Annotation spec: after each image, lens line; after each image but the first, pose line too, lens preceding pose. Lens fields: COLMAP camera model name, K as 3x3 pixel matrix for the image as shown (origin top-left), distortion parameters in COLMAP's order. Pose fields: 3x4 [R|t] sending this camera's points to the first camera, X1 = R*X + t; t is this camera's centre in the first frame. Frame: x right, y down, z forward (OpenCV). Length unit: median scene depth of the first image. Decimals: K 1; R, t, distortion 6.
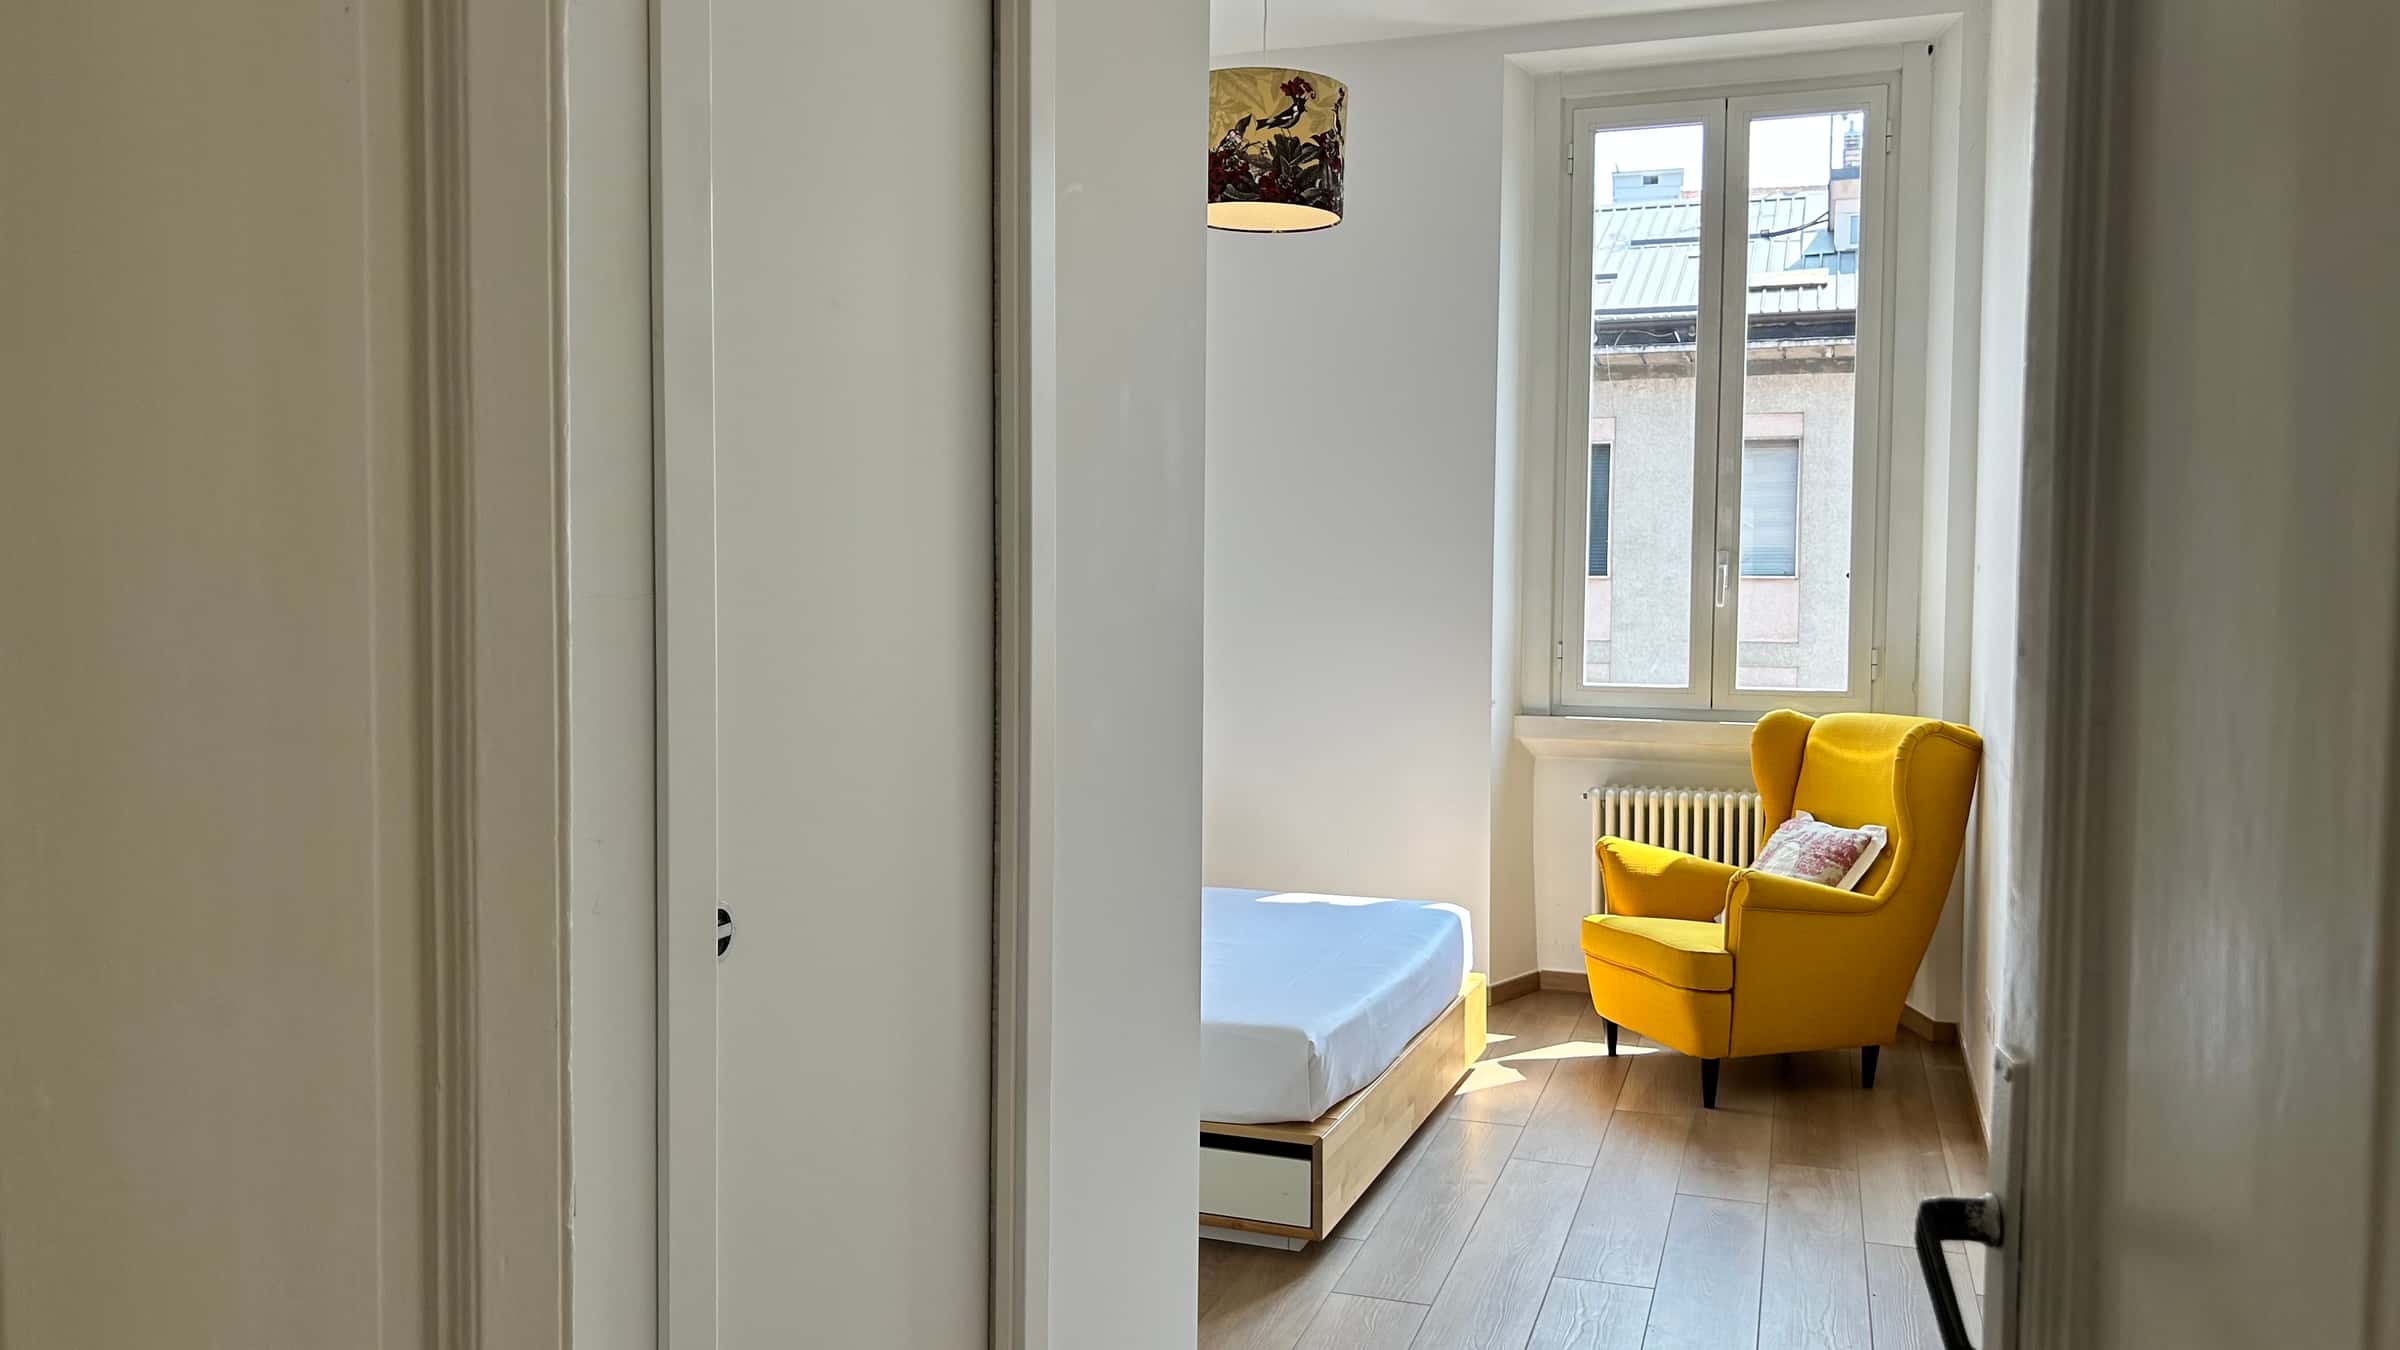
lens RADIAL K [[1798.0, 0, 1205.5], [0, 1798.0, 674.3], [0, 0, 1]] dist [0.055429, -0.074350]
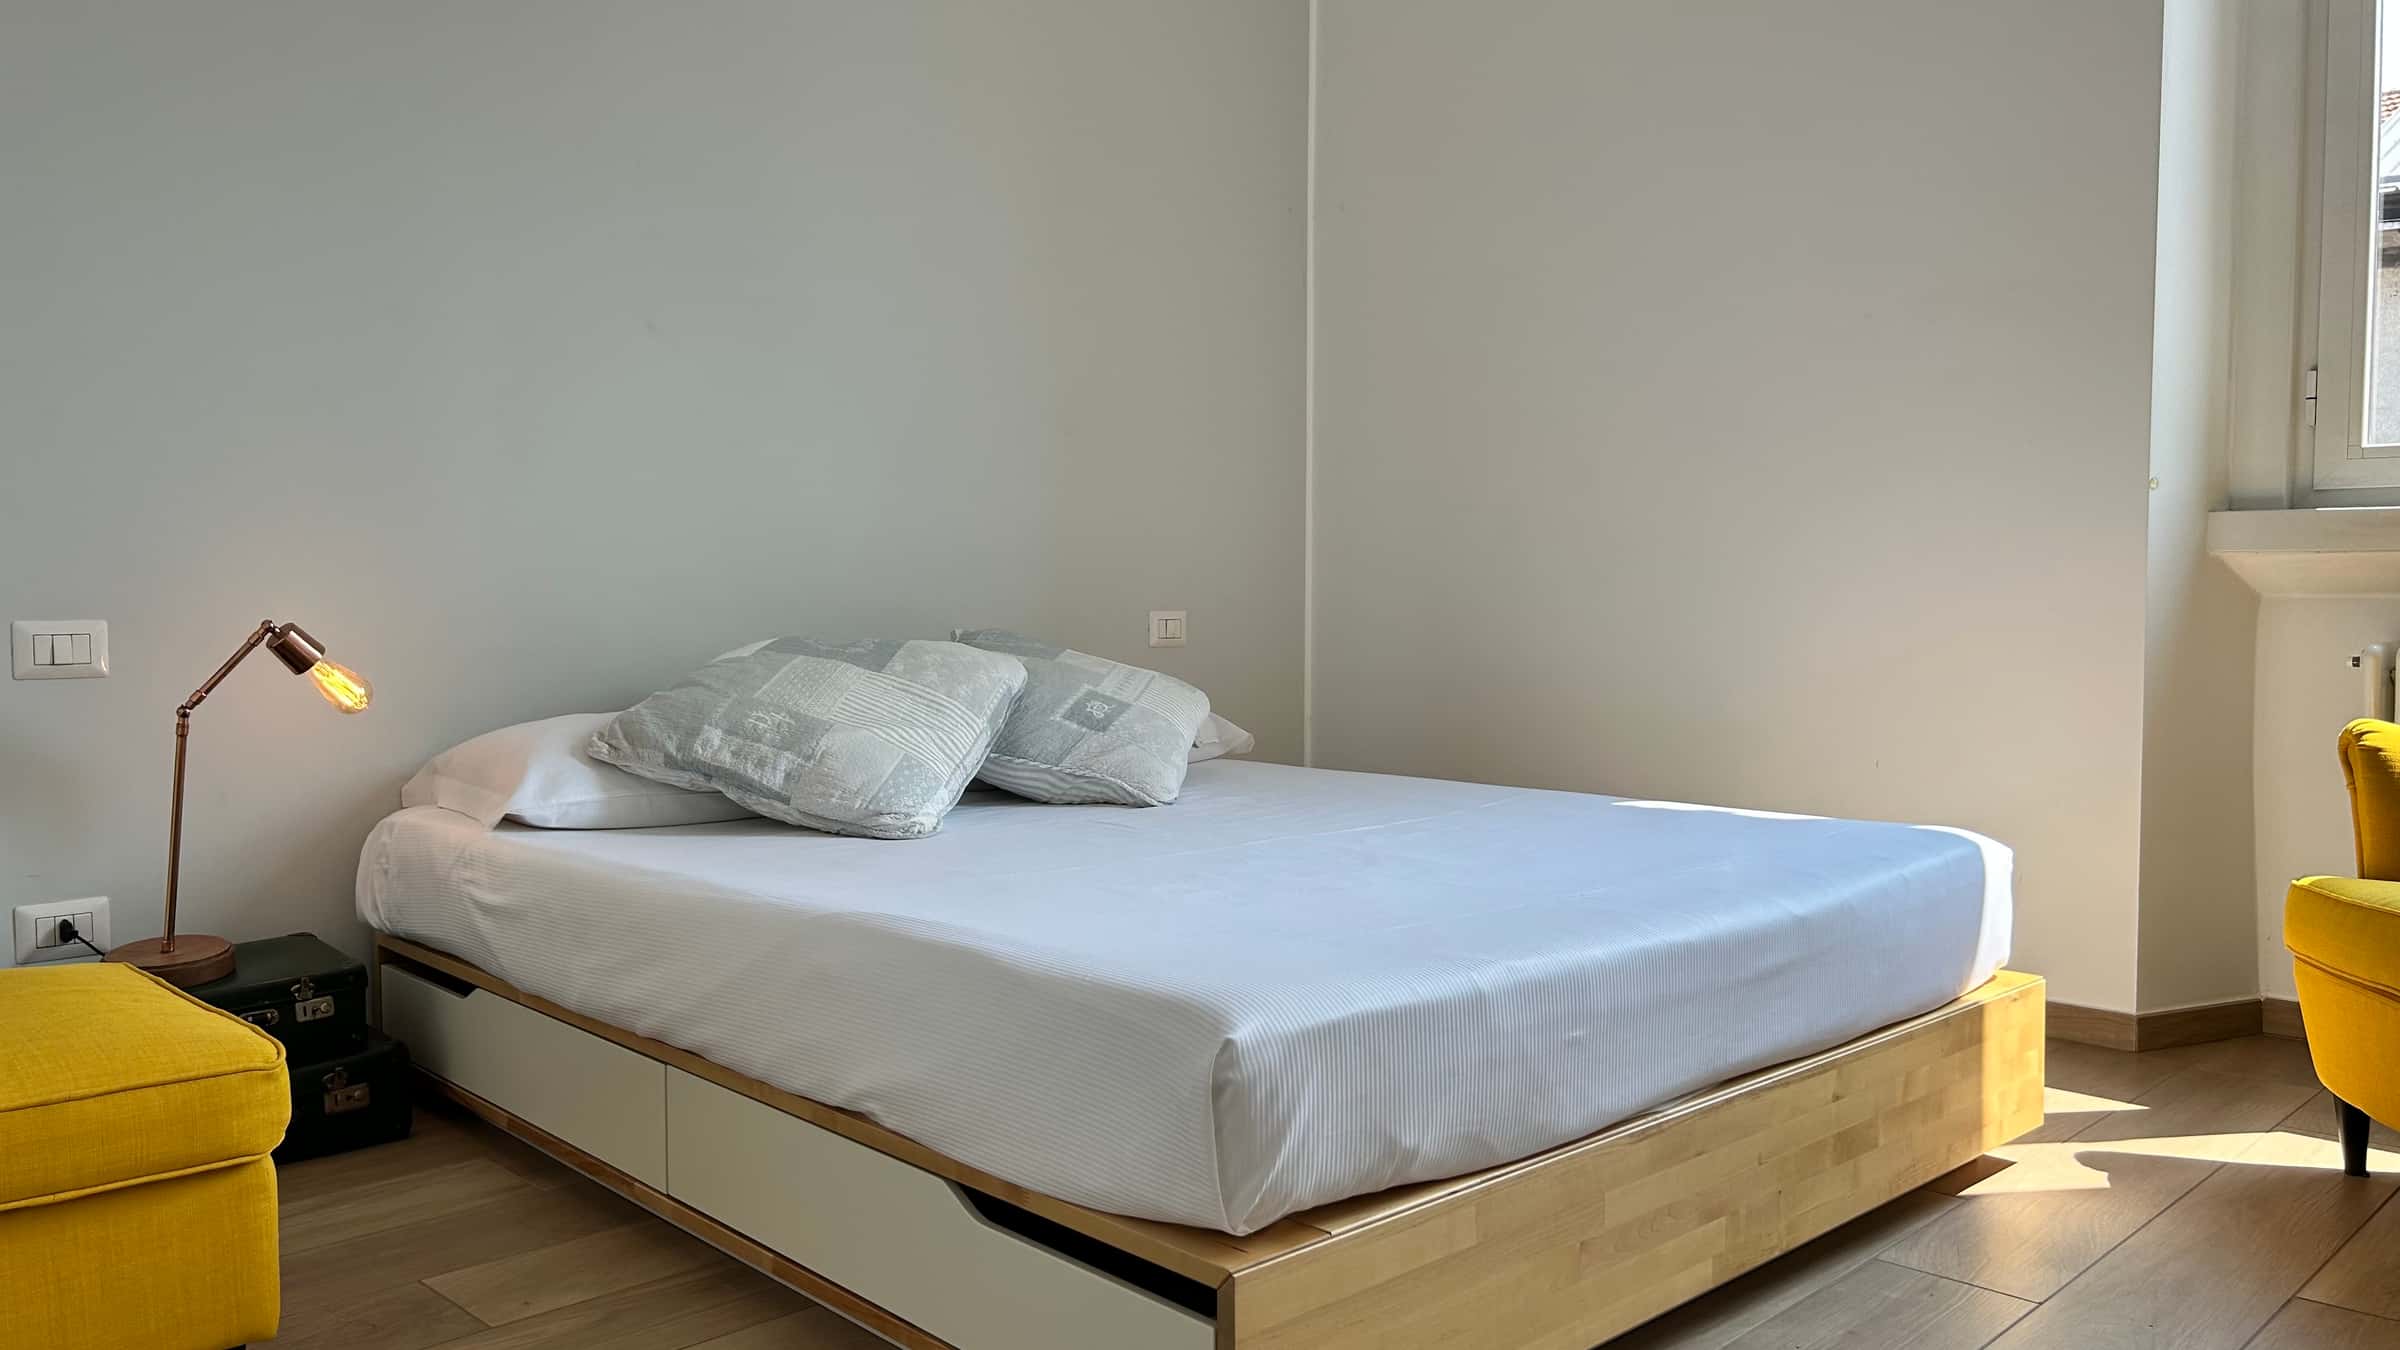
lens RADIAL K [[1798.0, 0, 1195.1], [0, 1798.0, 697.2], [0, 0, 1]] dist [0.055429, -0.074350]
pose [[0.893885, 0.018461, -0.447915, 0.163567], [-0.013689, 0.999810, 0.013891, 0.083714], [0.448086, -0.006285, 0.893968, 0.437427]]
